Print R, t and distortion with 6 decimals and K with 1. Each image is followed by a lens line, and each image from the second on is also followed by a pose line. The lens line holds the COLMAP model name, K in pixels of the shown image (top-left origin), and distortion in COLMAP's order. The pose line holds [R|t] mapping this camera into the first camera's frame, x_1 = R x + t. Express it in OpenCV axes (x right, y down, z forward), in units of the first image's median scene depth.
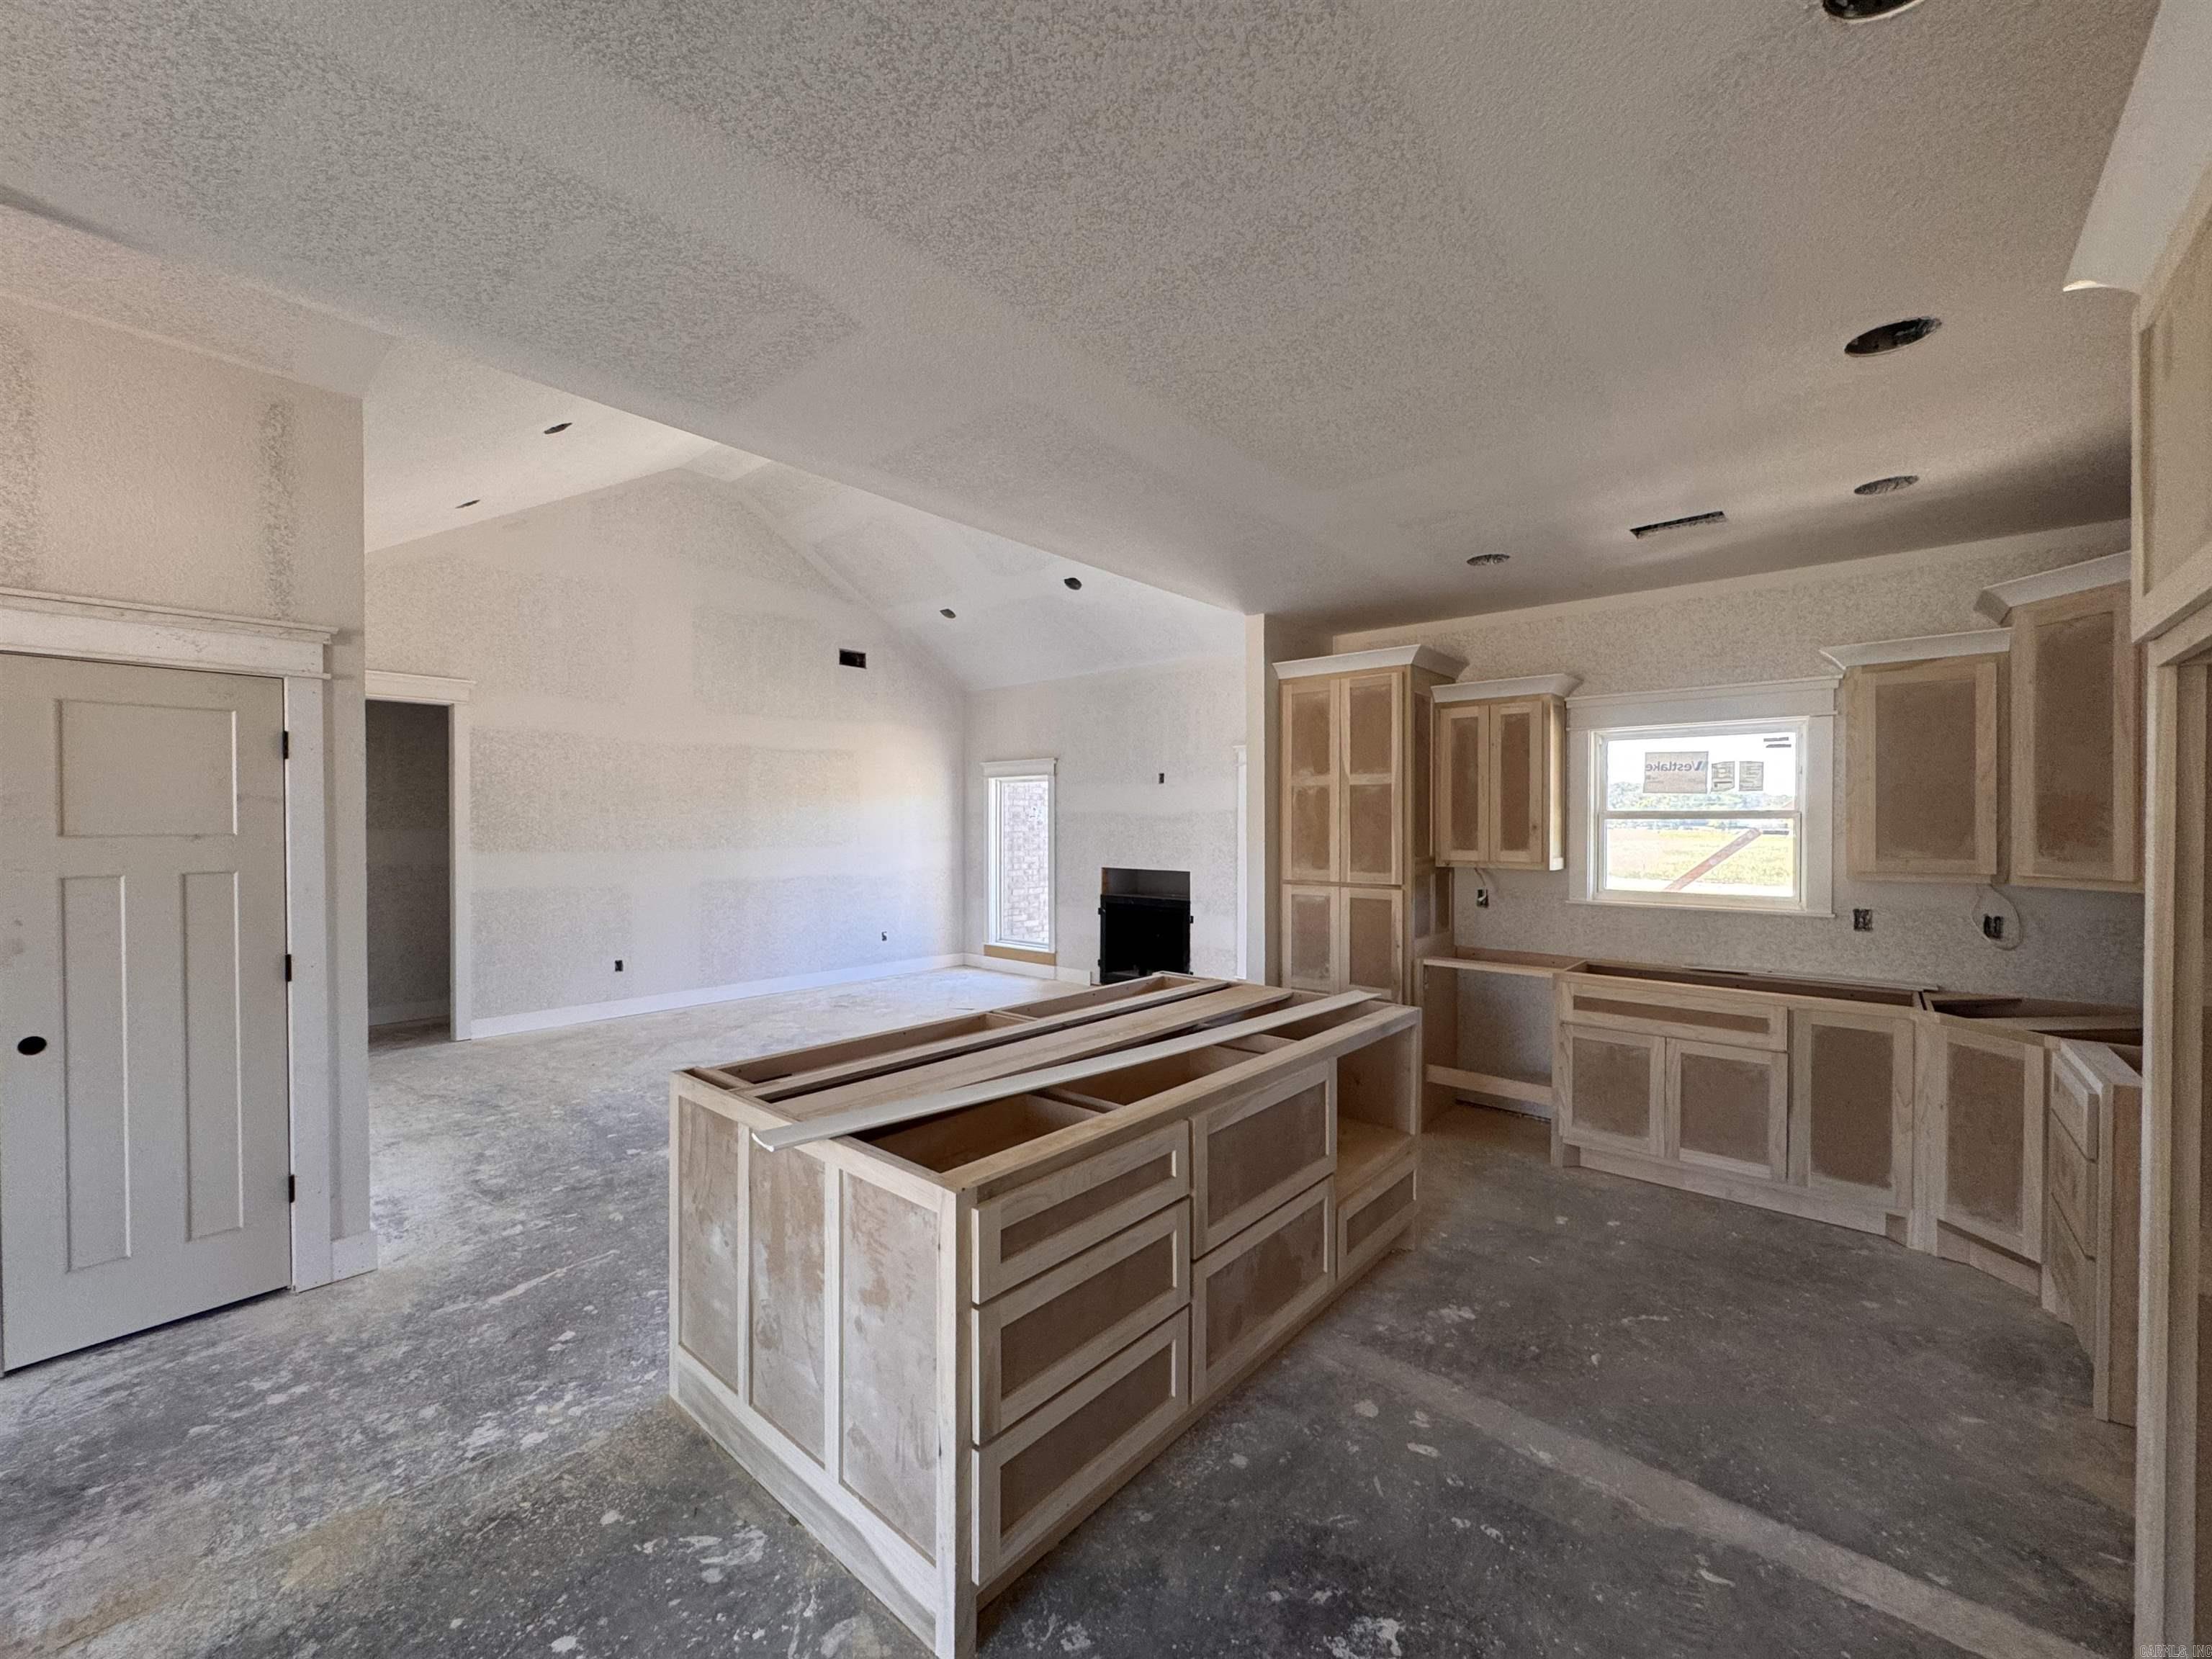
lens RADIAL K [[885.5, 0, 1103.7], [0, 885.5, 835.5], [0, 0, 1]] dist [-0.005330, 0.000487]
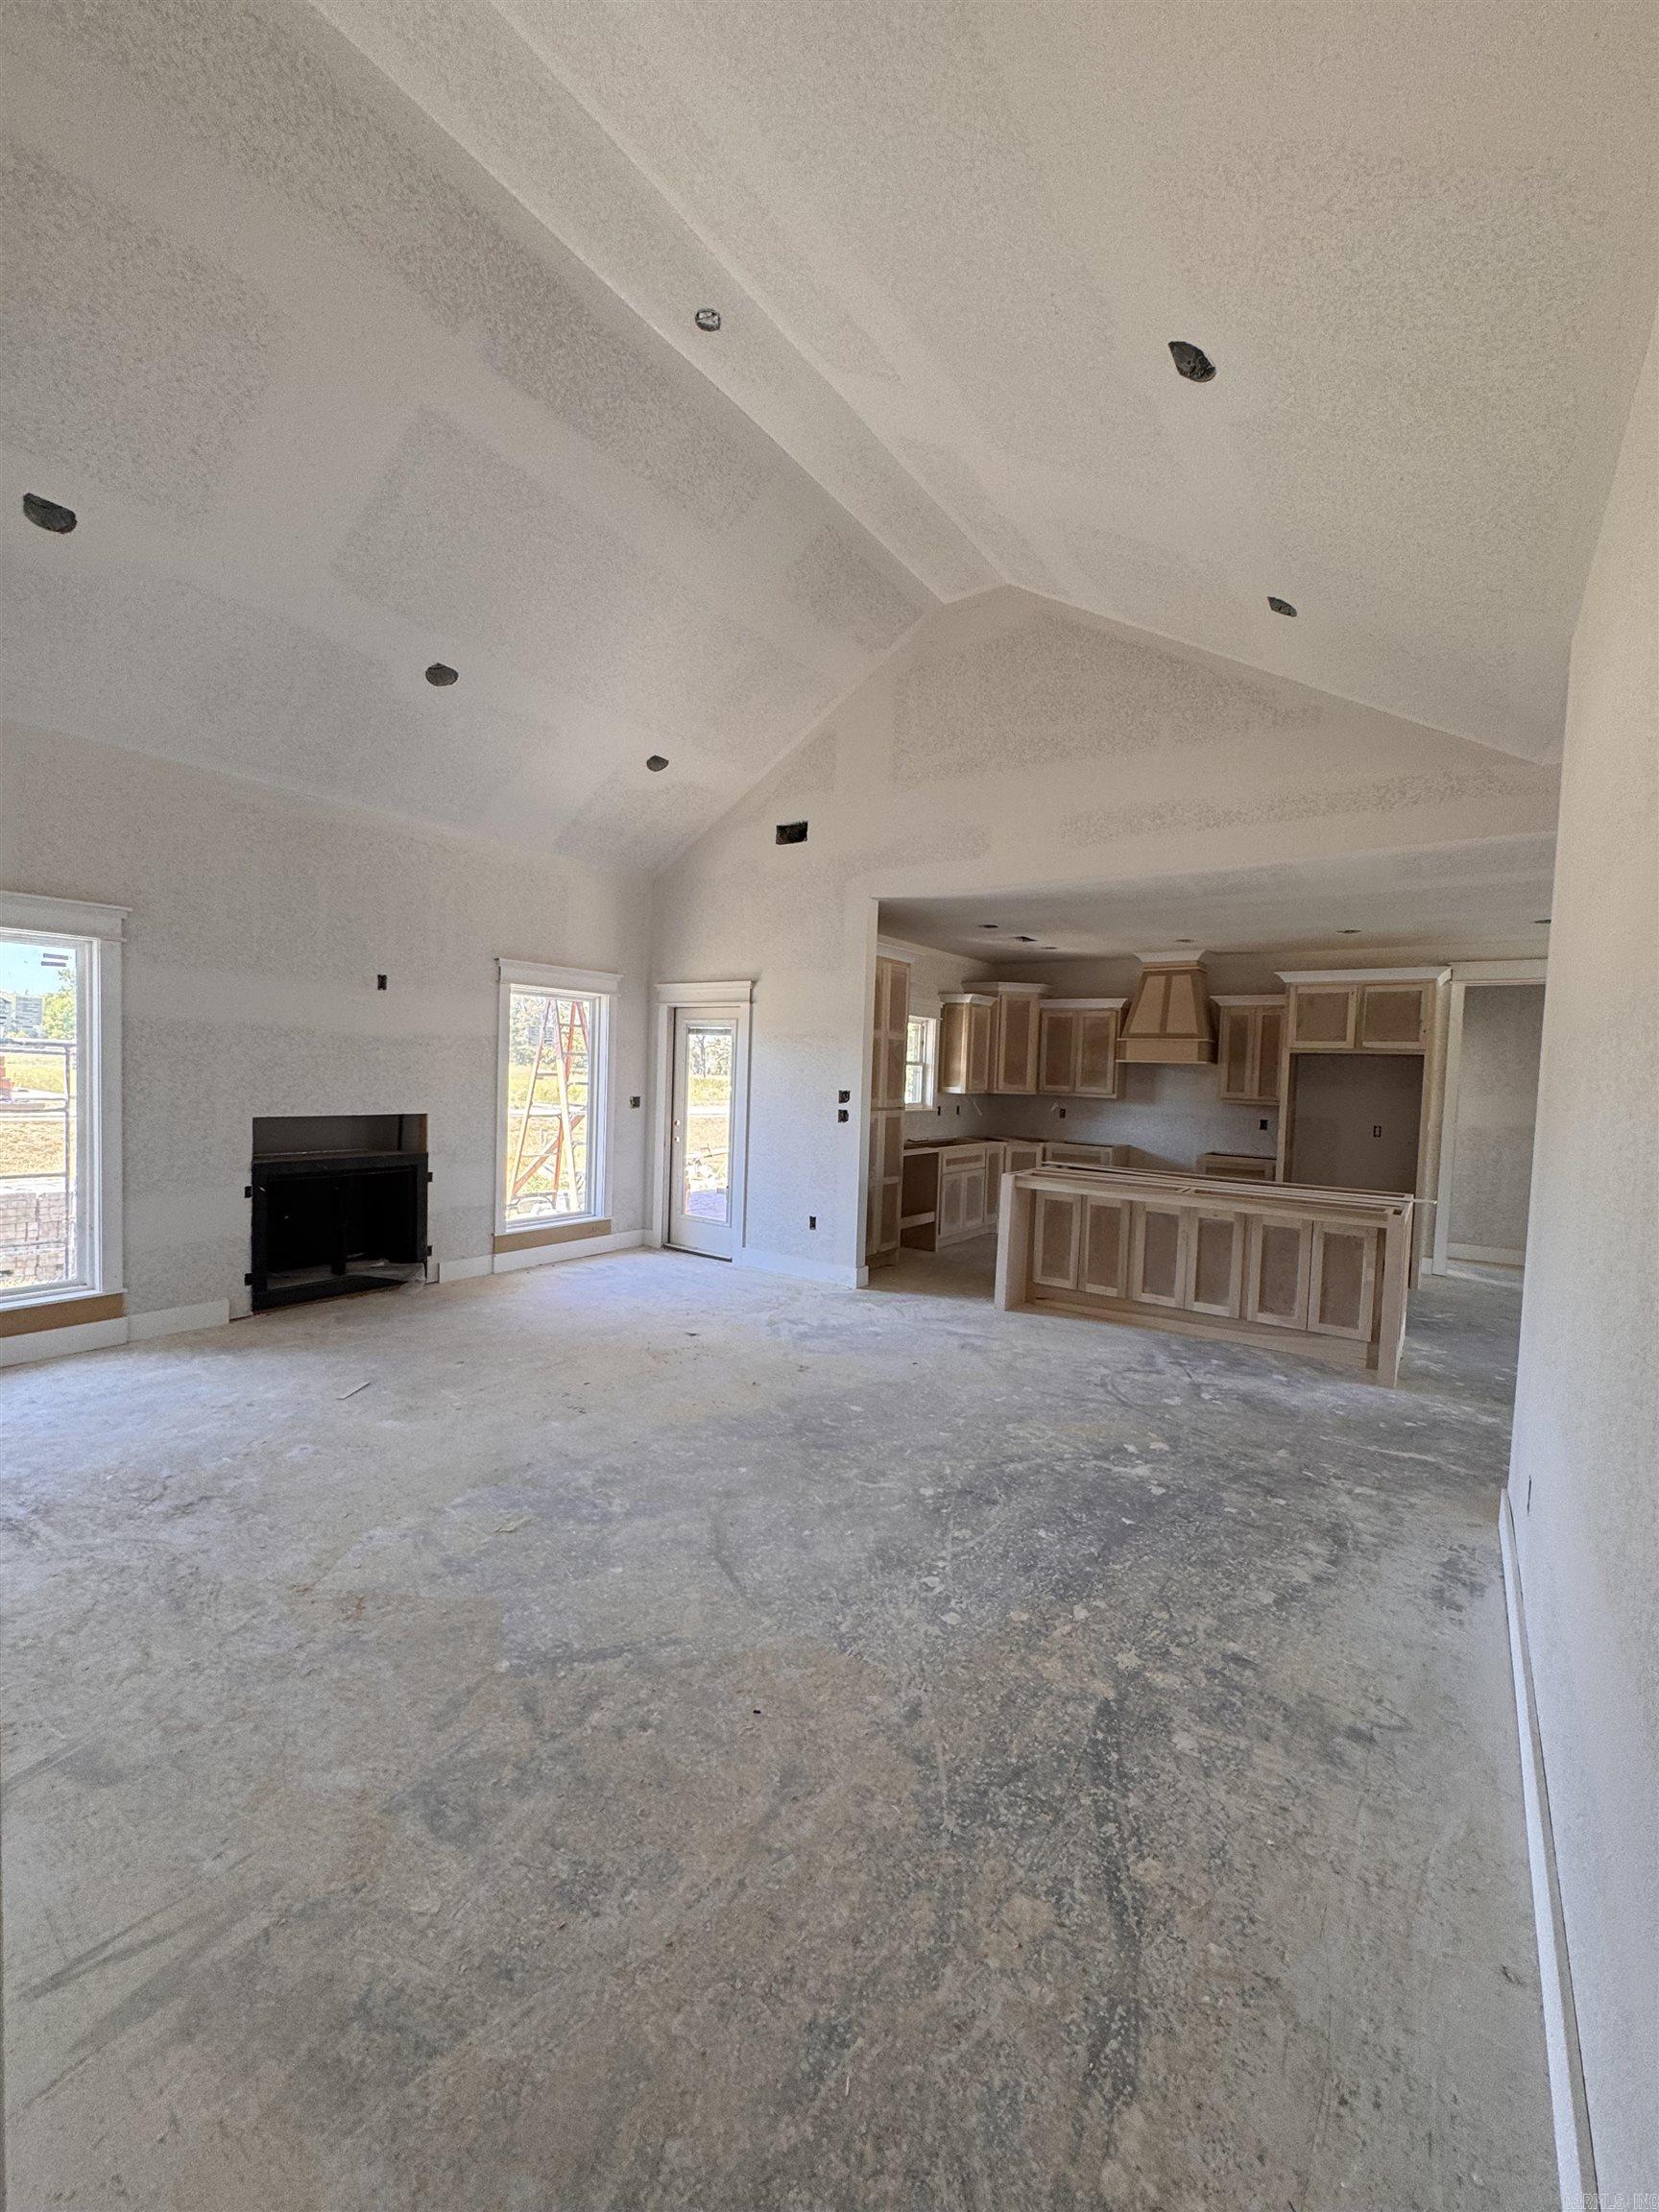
lens RADIAL K [[885.5, 0, 831.6], [0, 885.5, 1104.5], [0, 0, 1]] dist [-0.005330, 0.000487]
pose [[-0.099540, -0.045493, 0.993993, -1.360456], [-0.022121, 0.998809, 0.043498, -0.014149], [-0.994788, -0.017658, -0.100428, 1.470779]]
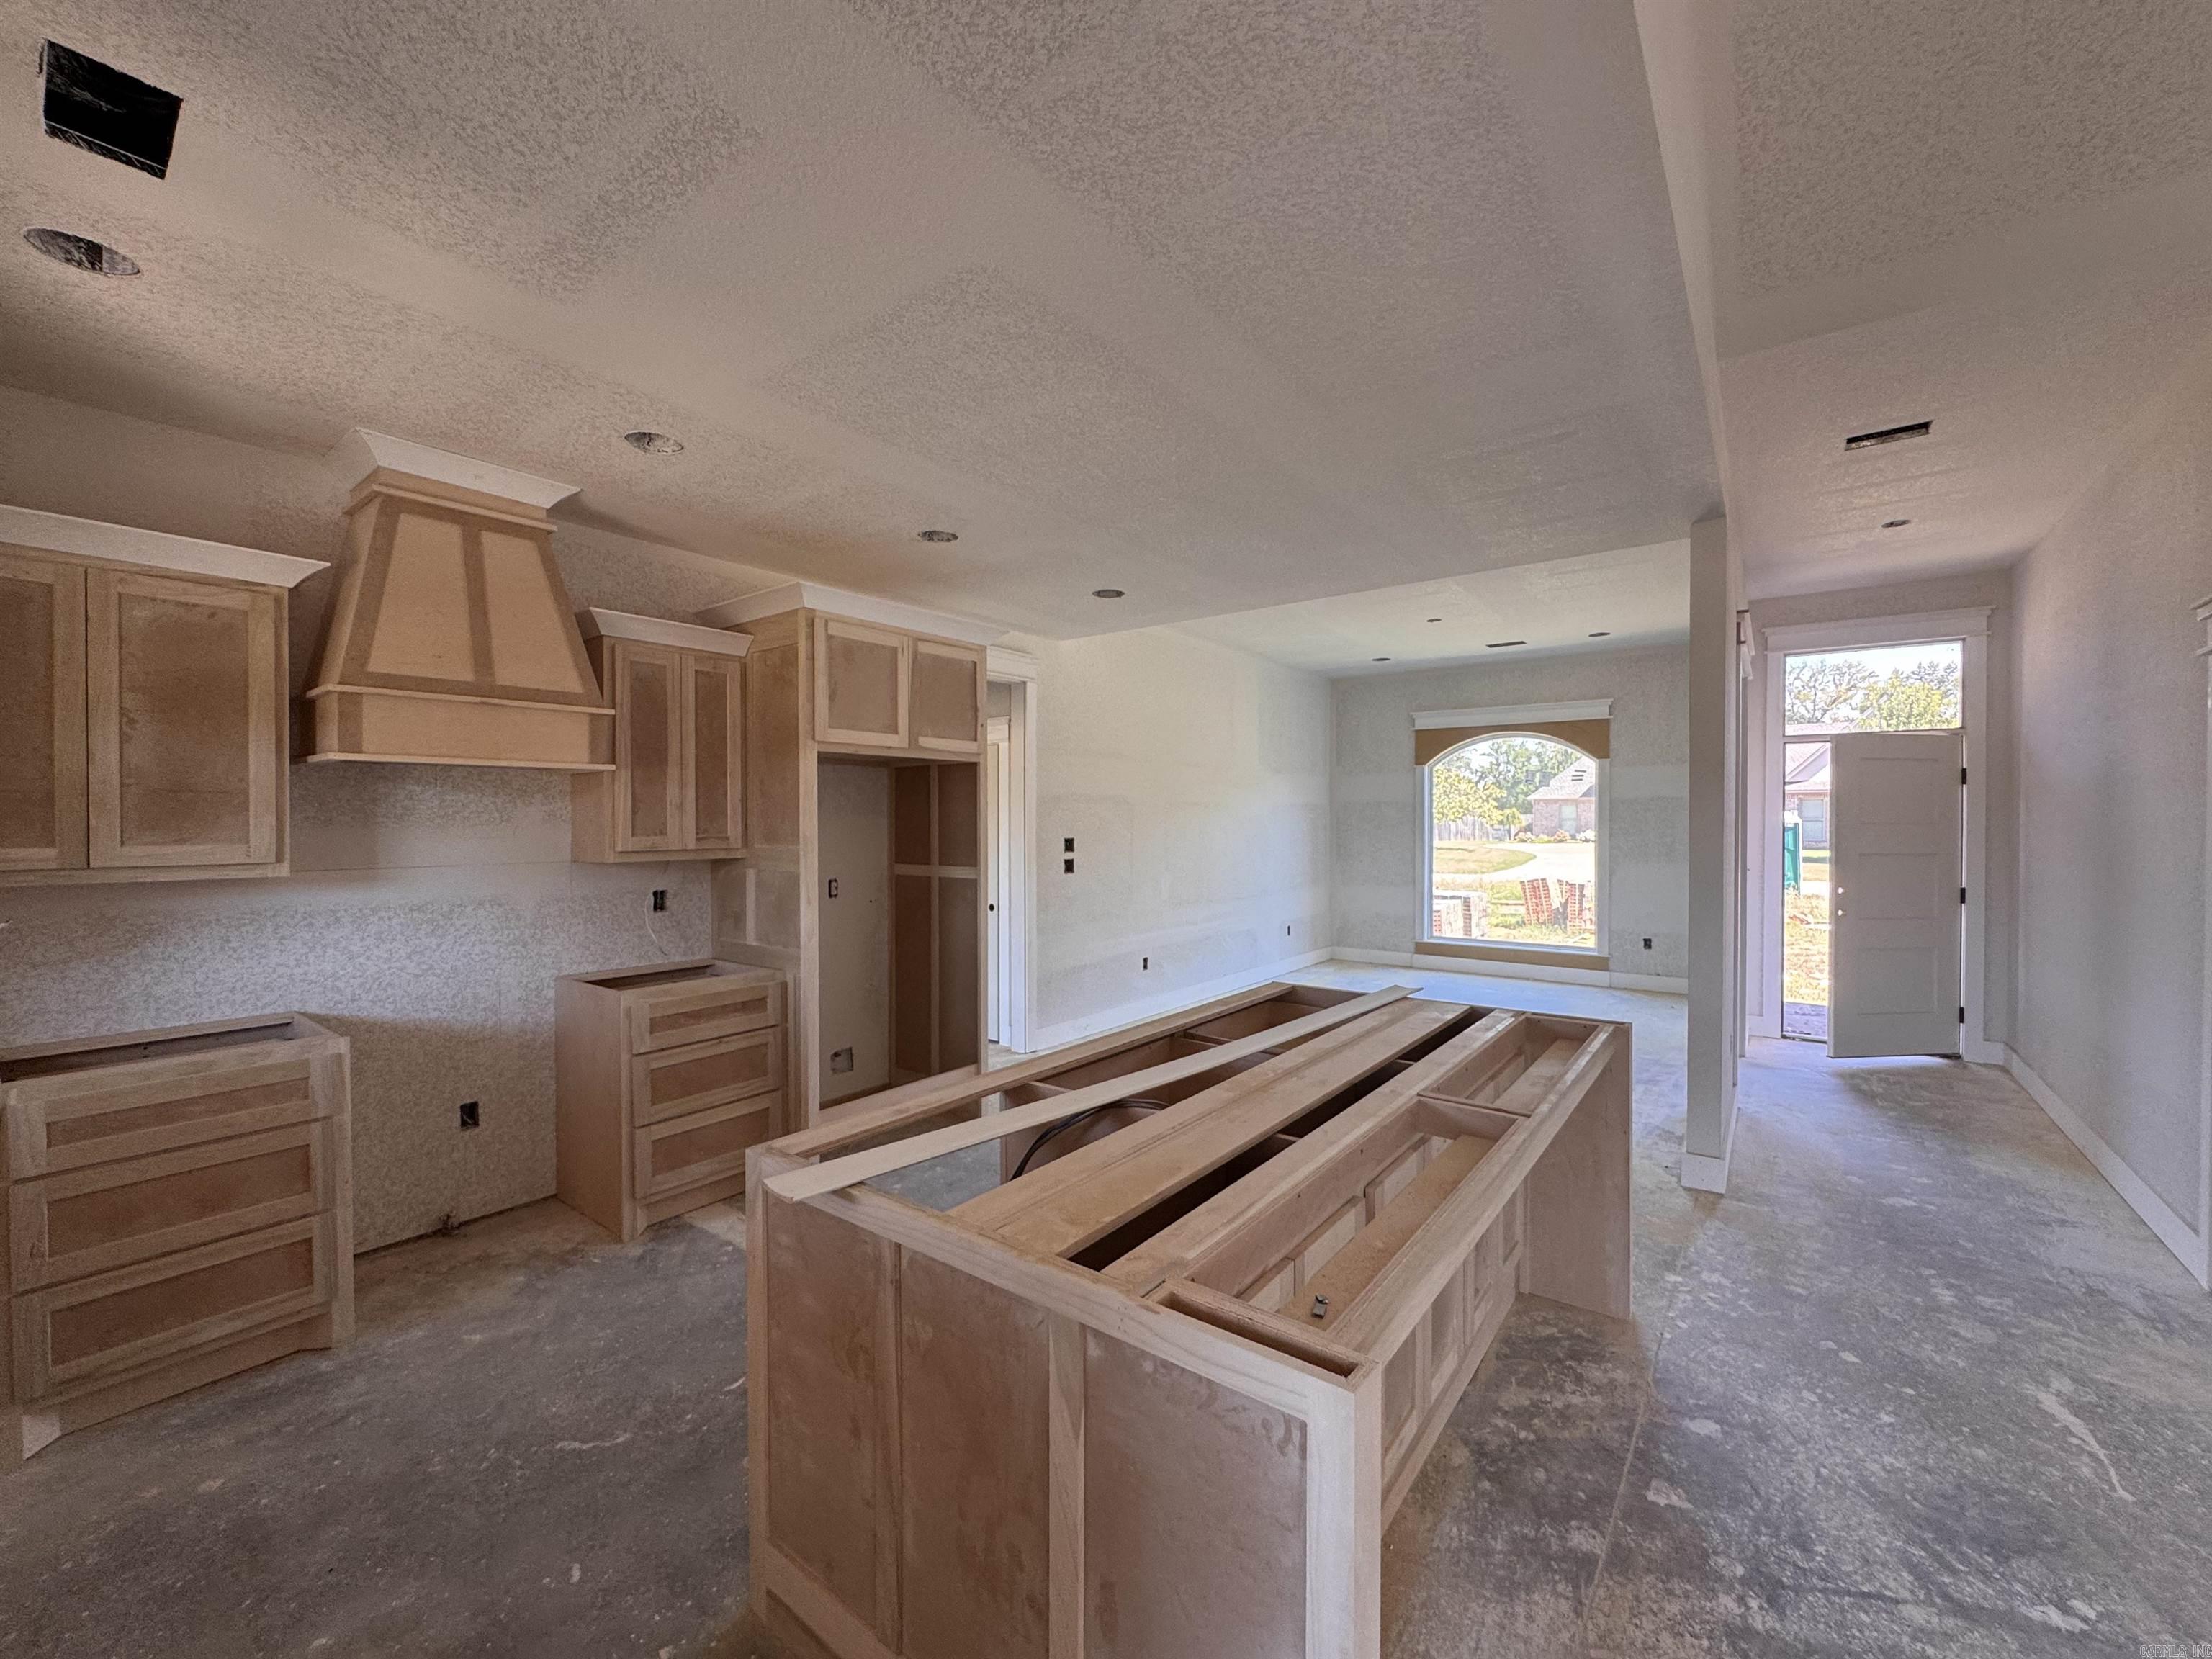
lens RADIAL K [[885.5, 0, 1106.8], [0, 885.5, 831.1], [0, 0, 1]] dist [-0.005330, 0.000487]
pose [[-0.998169, 0.000622, -0.060477, 0.150645], [-0.000847, 0.999705, 0.024257, -0.002075], [0.060474, 0.024264, -0.997875, 1.274455]]
